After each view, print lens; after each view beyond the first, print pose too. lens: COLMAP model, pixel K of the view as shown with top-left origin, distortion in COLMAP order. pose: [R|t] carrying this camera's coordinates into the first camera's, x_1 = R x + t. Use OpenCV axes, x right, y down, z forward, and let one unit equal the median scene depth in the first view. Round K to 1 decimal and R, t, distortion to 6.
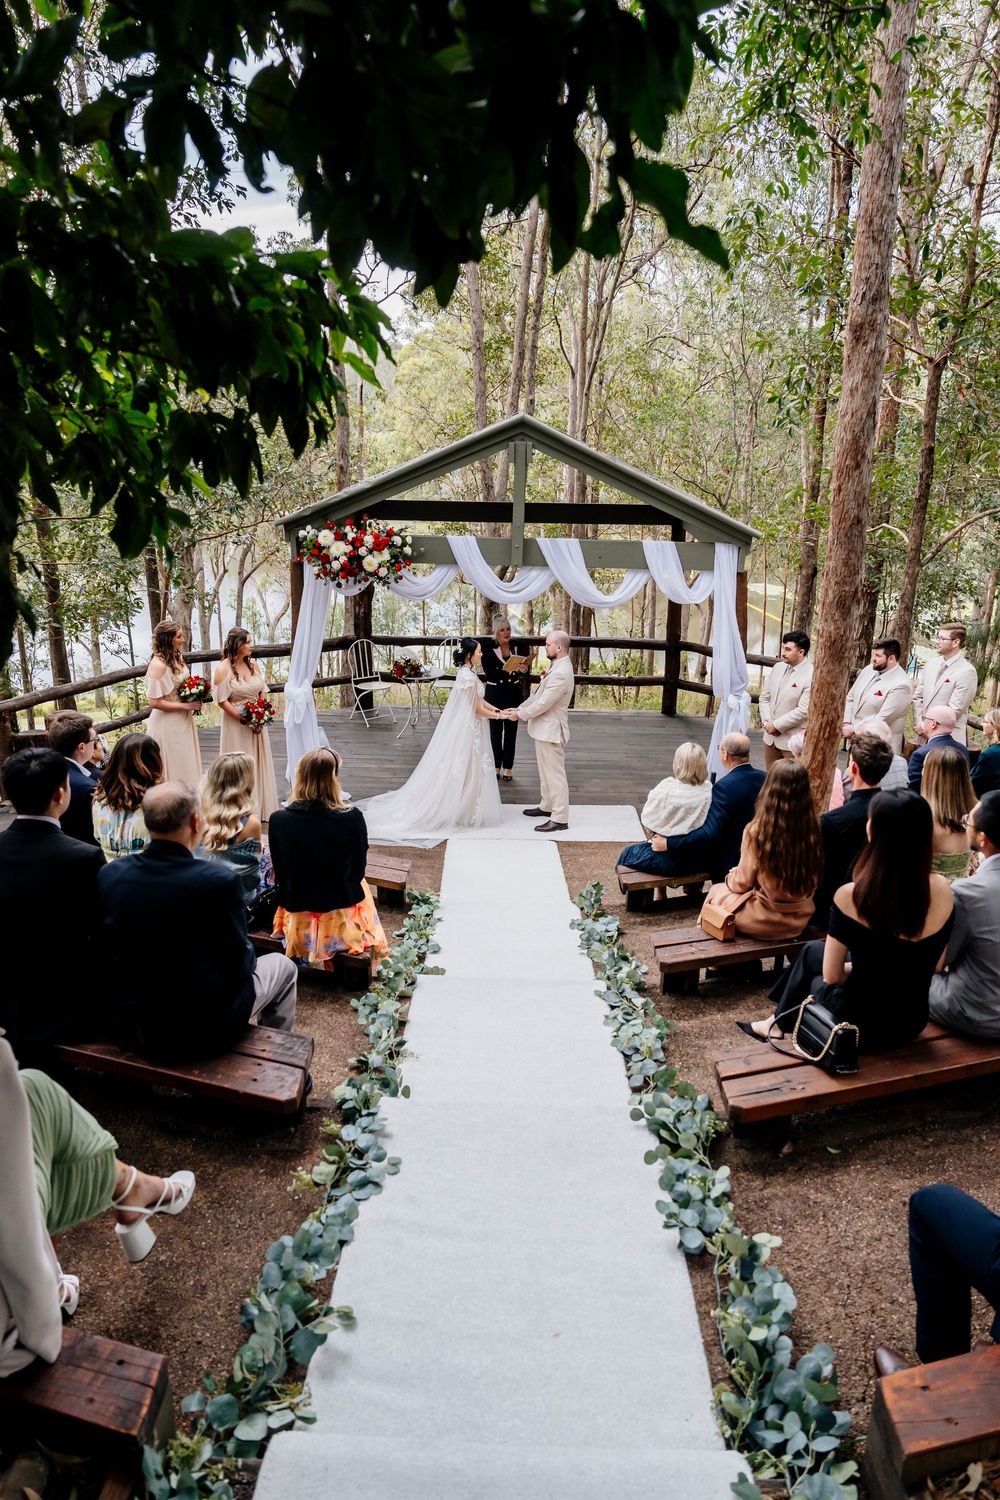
lens RADIAL K [[1037.0, 0, 500.0], [0, 1037.0, 750.0], [0, 0, 1]] dist [-0.004989, -0.000274]
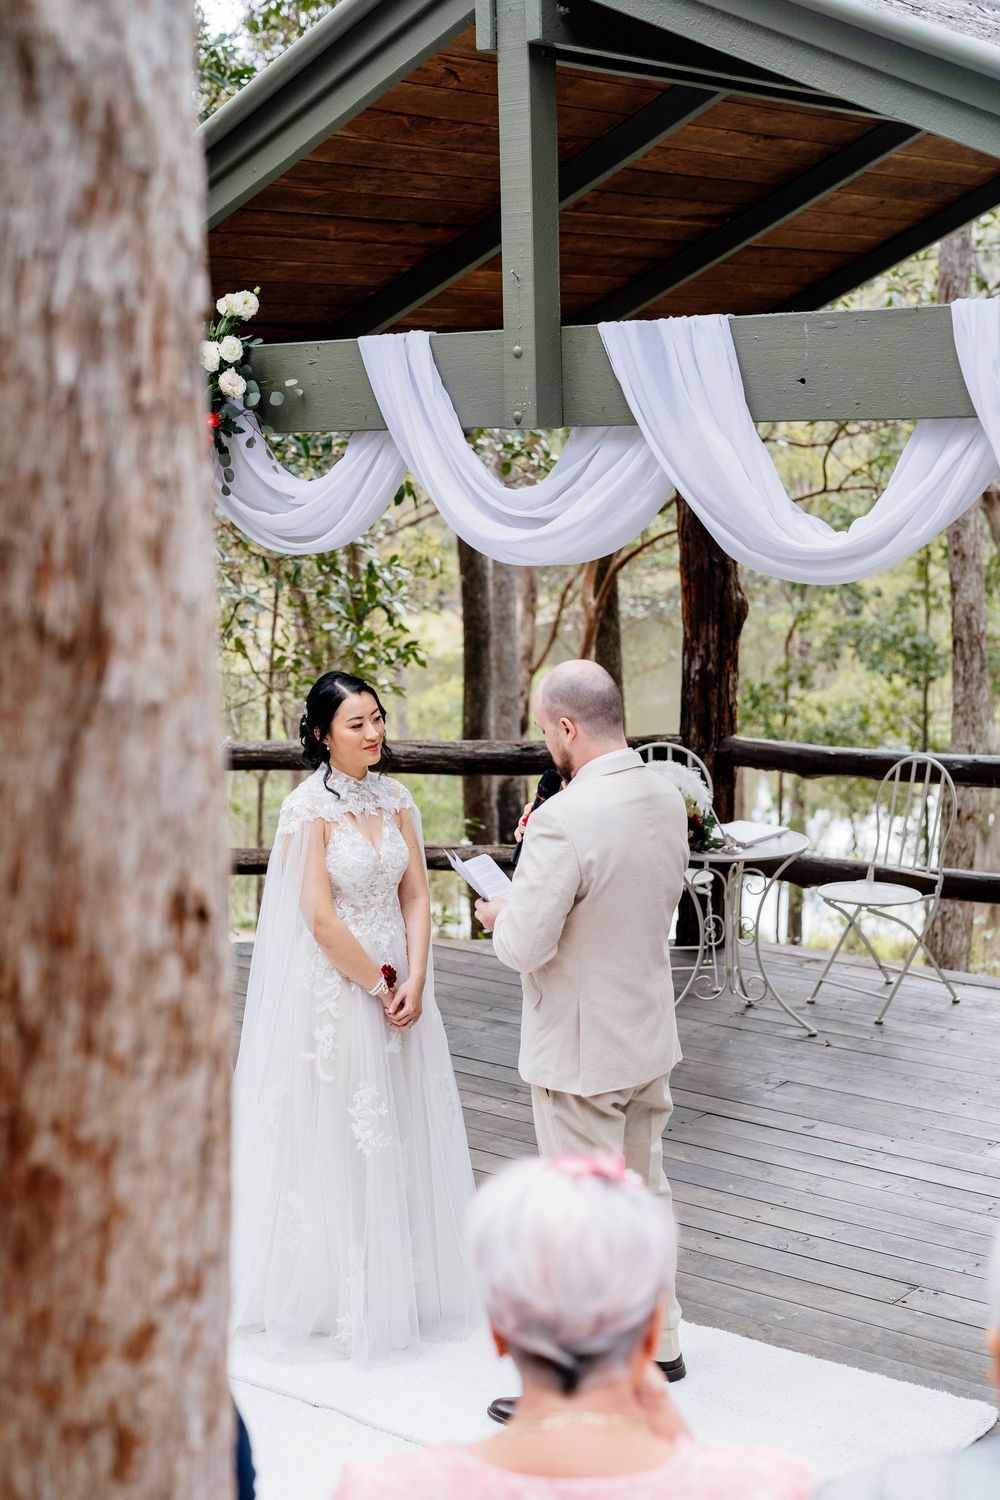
lens RADIAL K [[2090.0, 0, 614.9], [0, 2090.0, 748.9], [0, 0, 1]] dist [0.014007, 0.028547]
pose [[0.809441, 0.063820, -0.583723, 0.360711], [-0.155090, 0.982013, -0.107695, -0.034920], [0.566350, 0.177702, 0.804779, 0.569216]]
